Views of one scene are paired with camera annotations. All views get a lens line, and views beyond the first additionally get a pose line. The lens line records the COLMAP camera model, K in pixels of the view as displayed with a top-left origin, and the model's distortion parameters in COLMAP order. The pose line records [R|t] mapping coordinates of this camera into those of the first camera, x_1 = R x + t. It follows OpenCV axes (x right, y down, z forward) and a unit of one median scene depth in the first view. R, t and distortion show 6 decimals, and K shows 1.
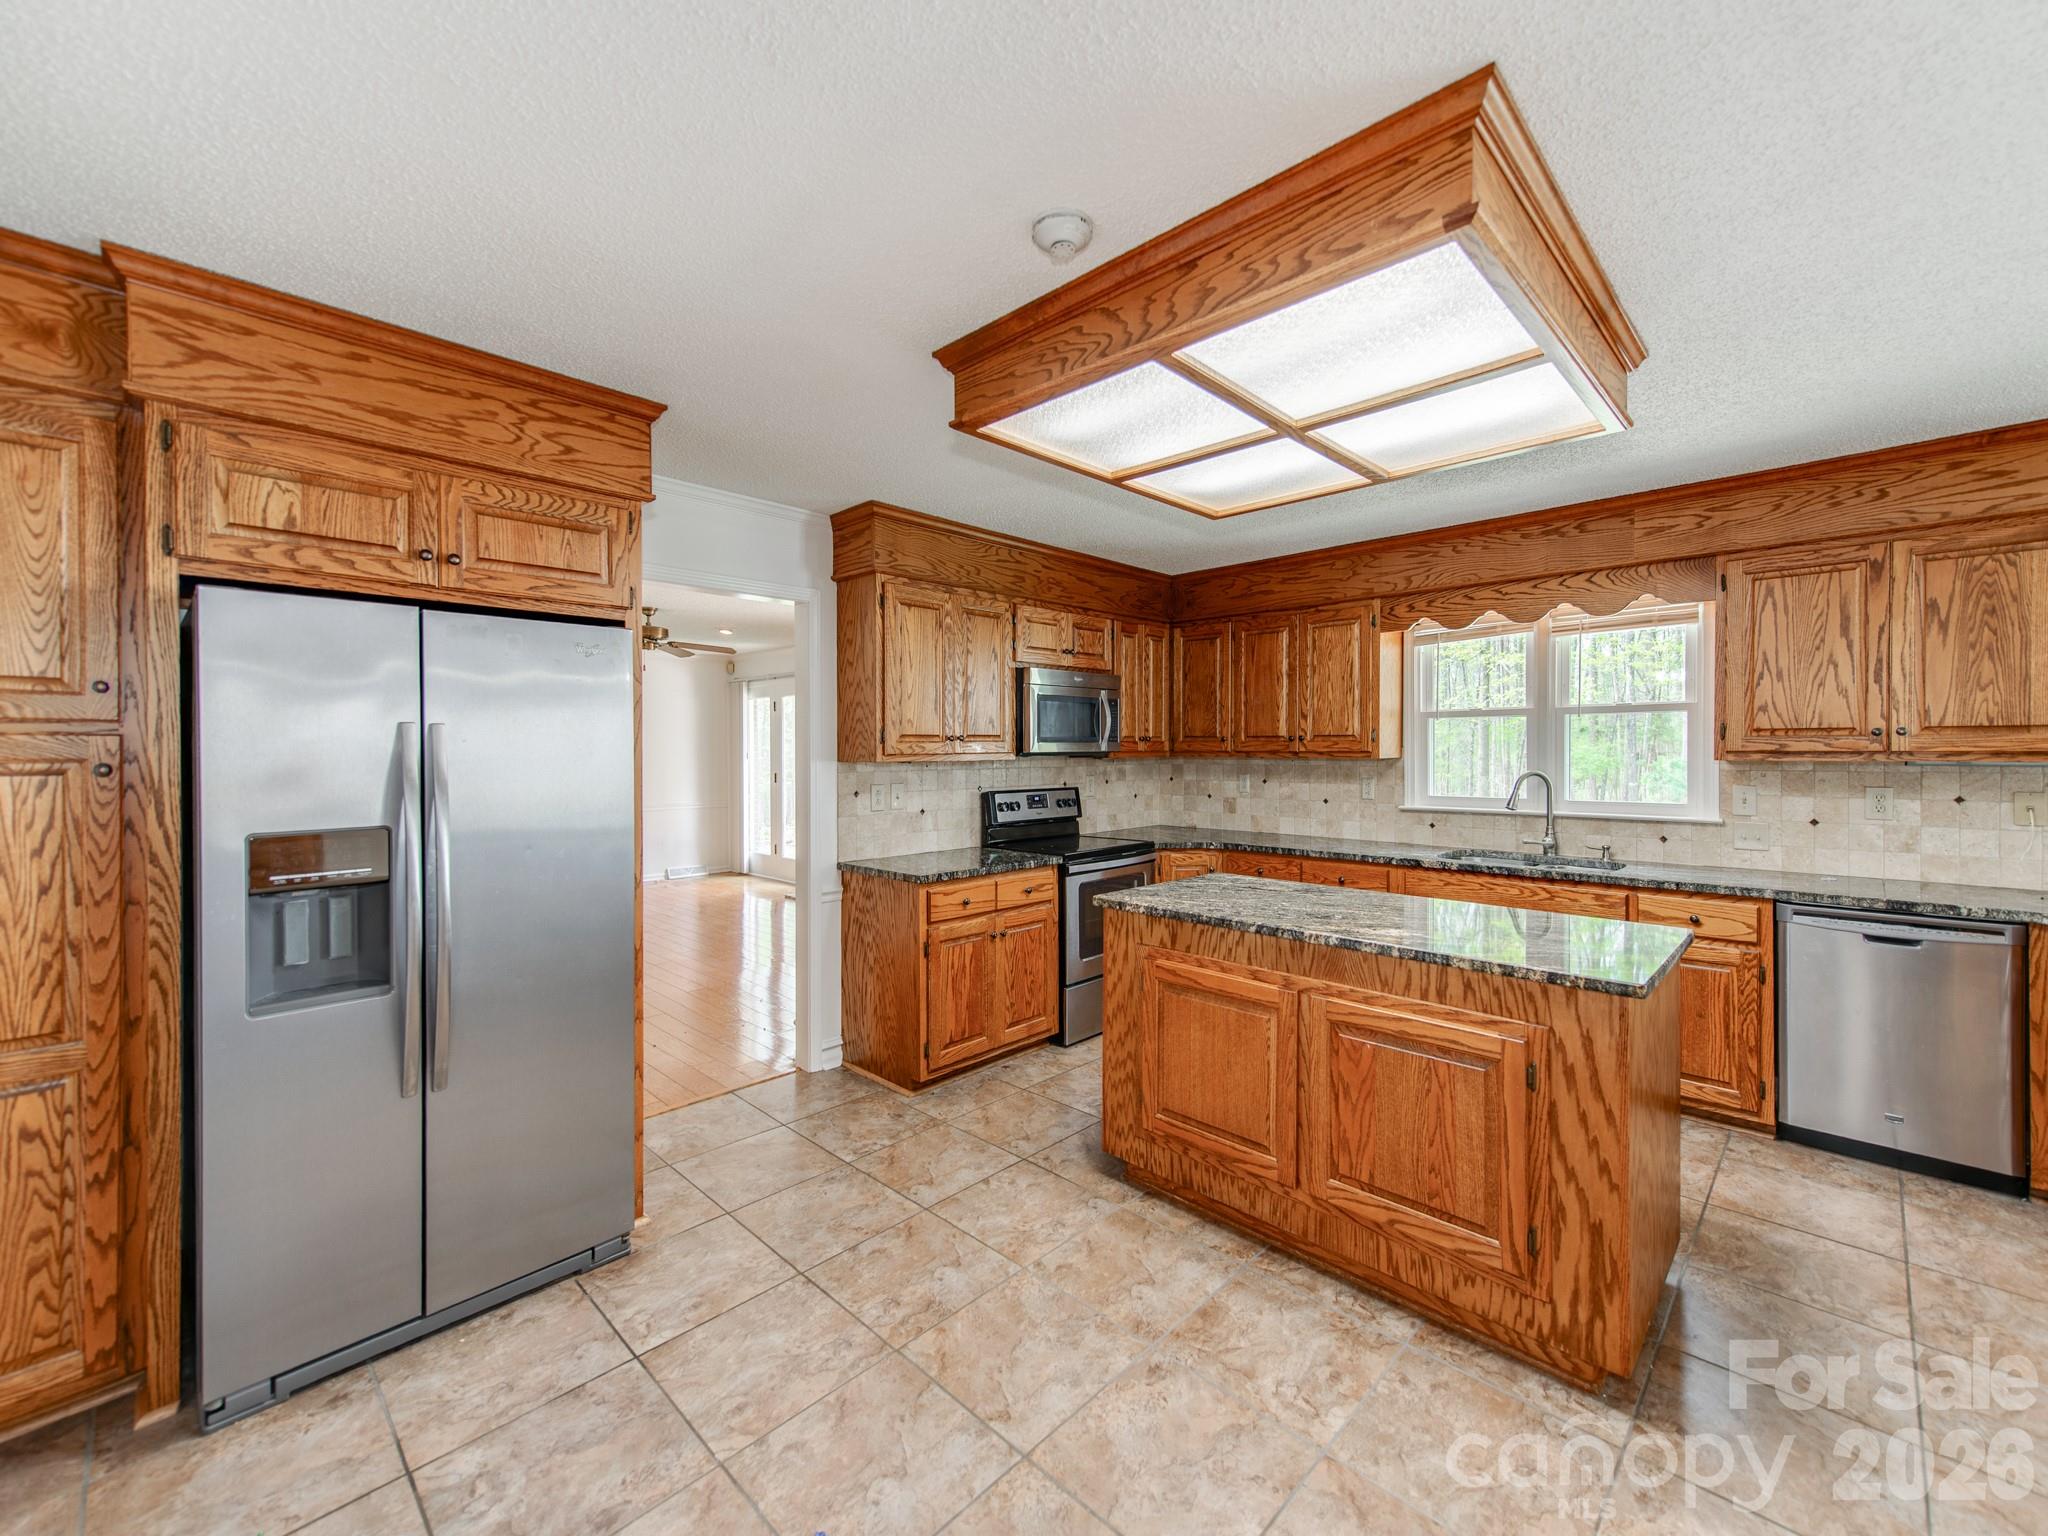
lens RADIAL K [[841.3, 0, 1042.8], [0, 841.3, 752.8], [0, 0, 1]] dist [0.025131, -0.005990]
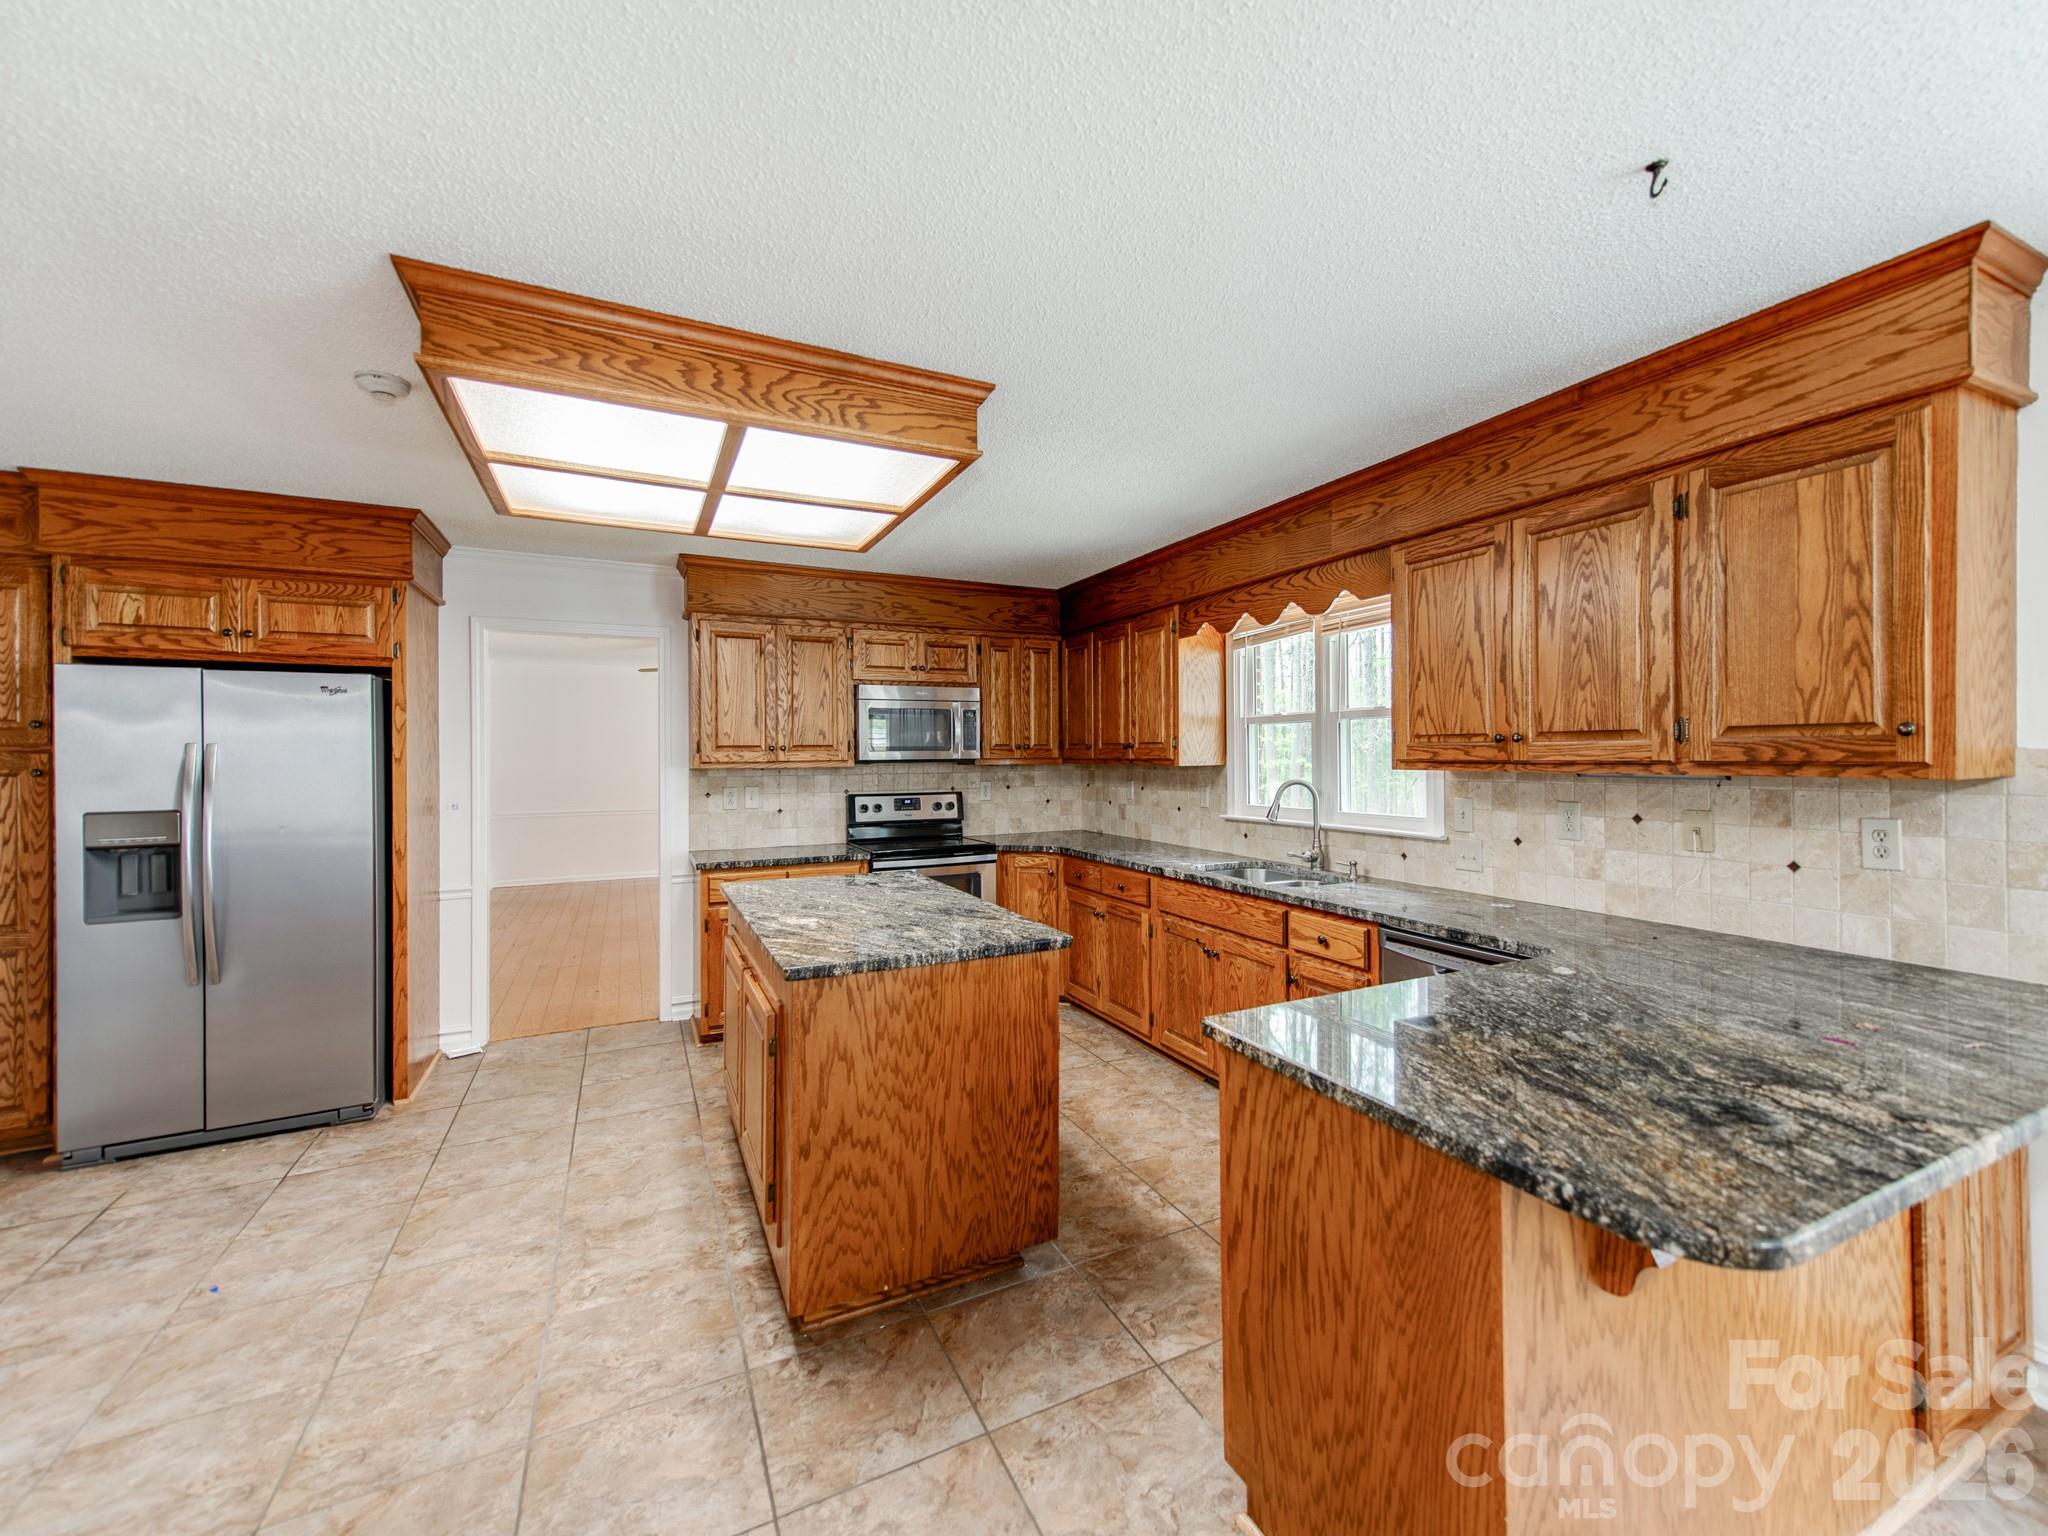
lens RADIAL K [[845.8, 0, 1064.5], [0, 845.8, 753.3], [0, 0, 1]] dist [0.024303, -0.005118]
pose [[0.943941, -0.002595, -0.330103, 0.838386], [0.001252, 0.999990, -0.004279, -0.005866], [0.330111, 0.003626, 0.943935, 0.030235]]
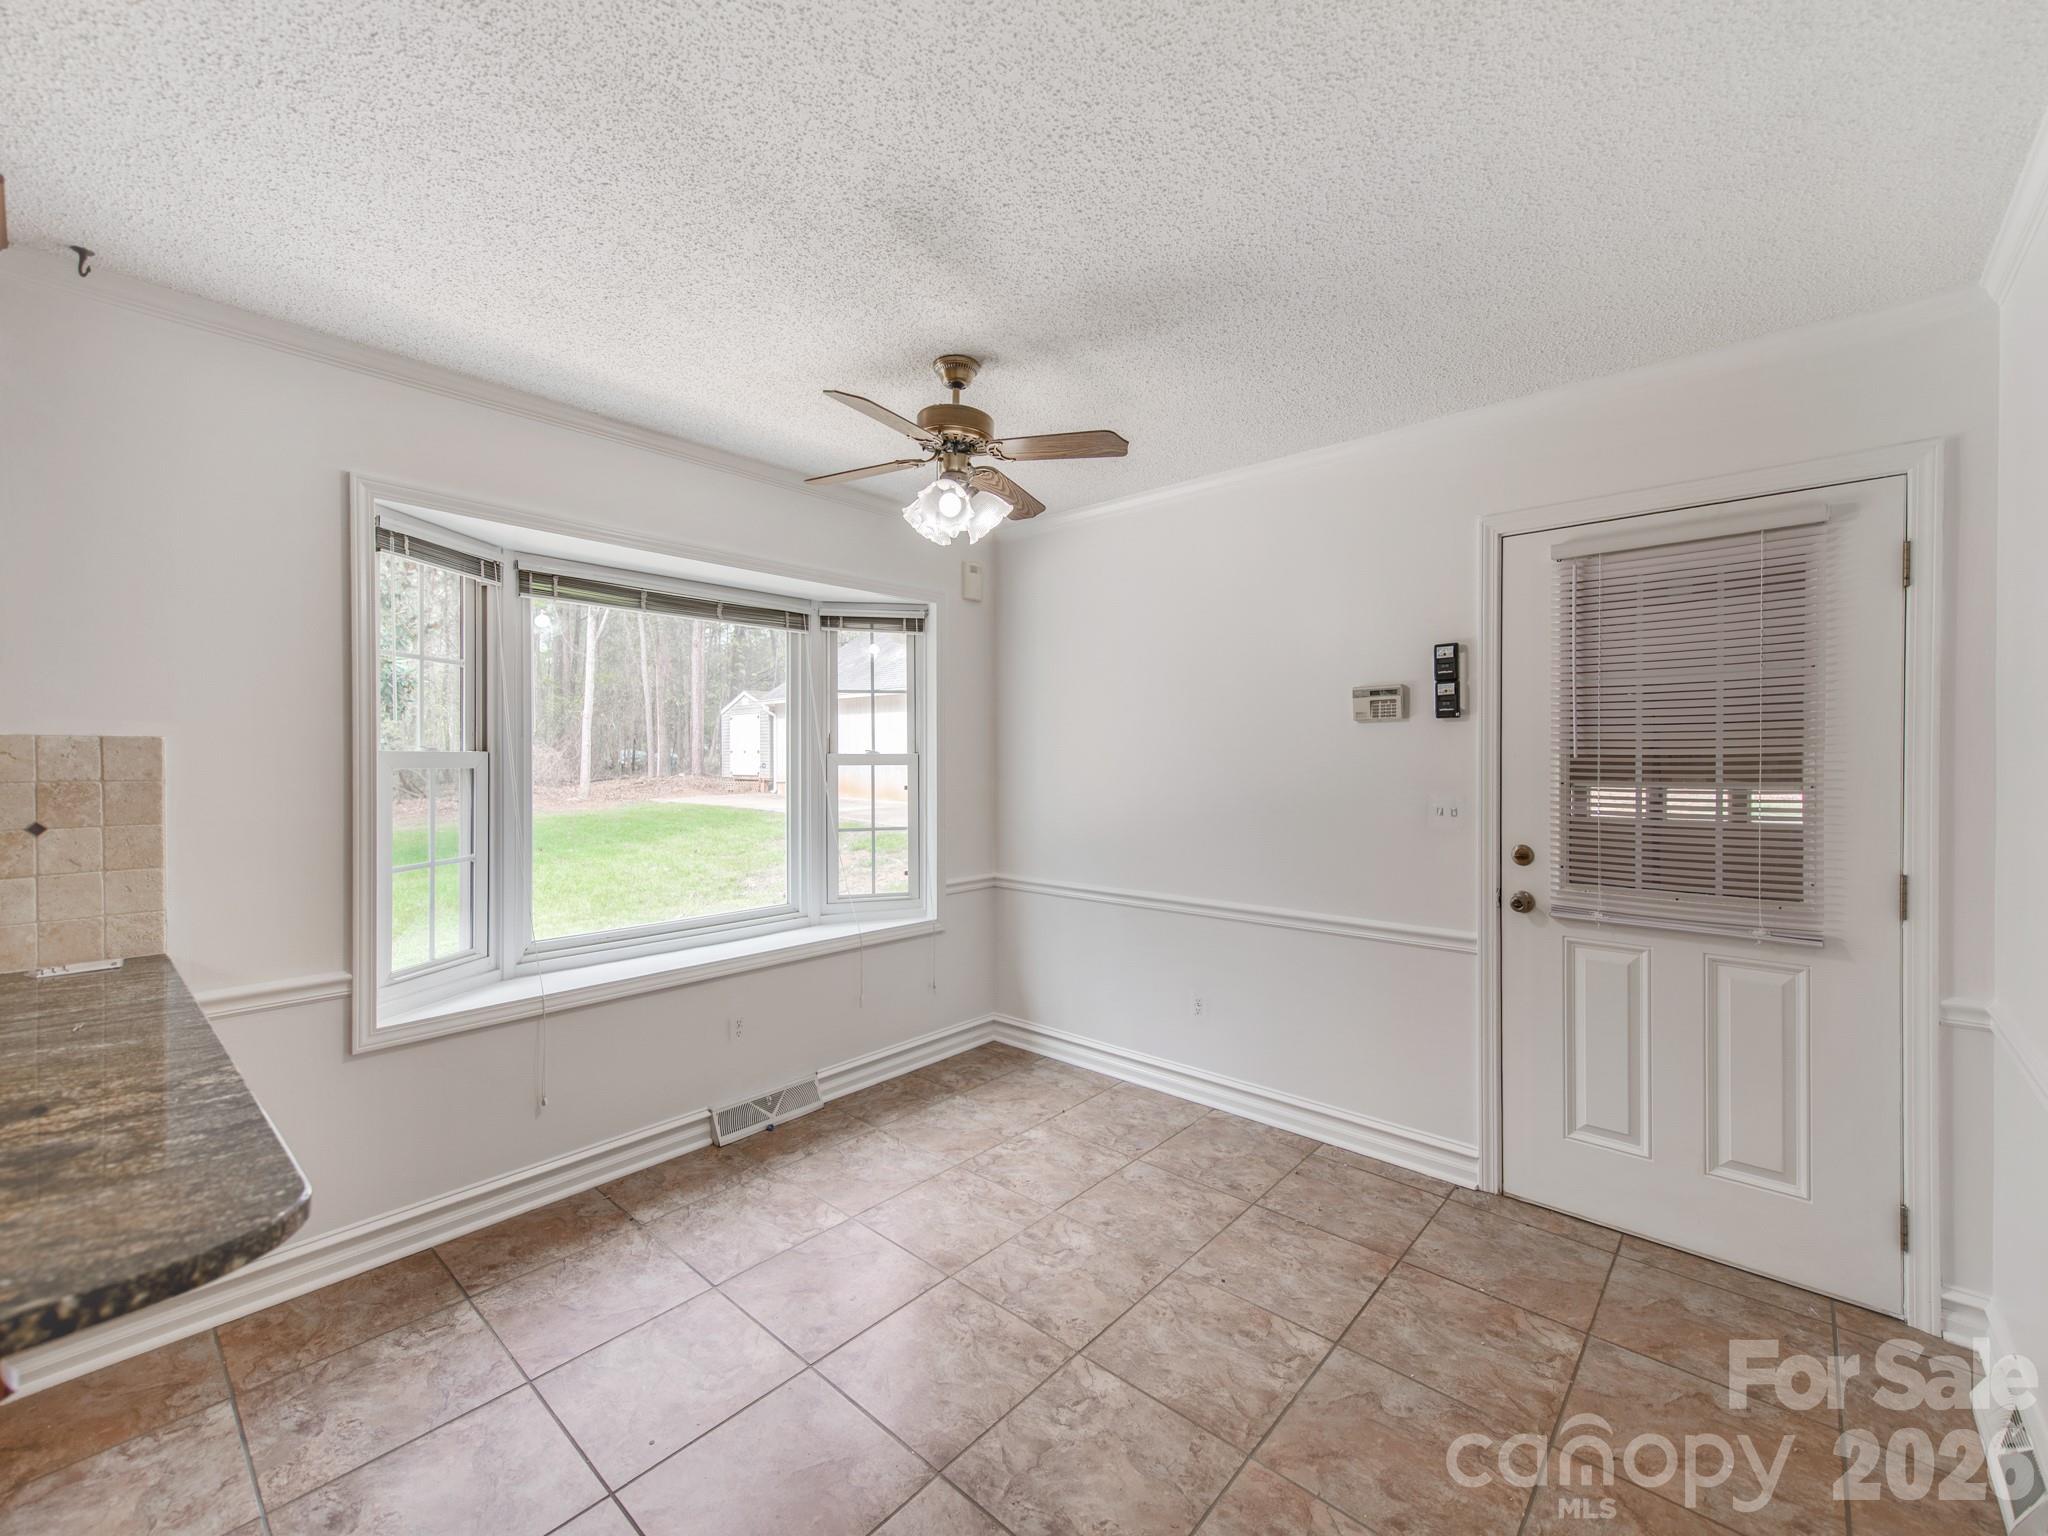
lens RADIAL K [[840.7, 0, 1016.6], [0, 840.7, 764.0], [0, 0, 1]] dist [0.000188, -0.005699]
pose [[-0.027657, -0.004912, 0.999605, 0.658151], [0.007204, 0.999961, 0.005113, 0.011405], [-0.999592, 0.007342, -0.027620, 0.155340]]
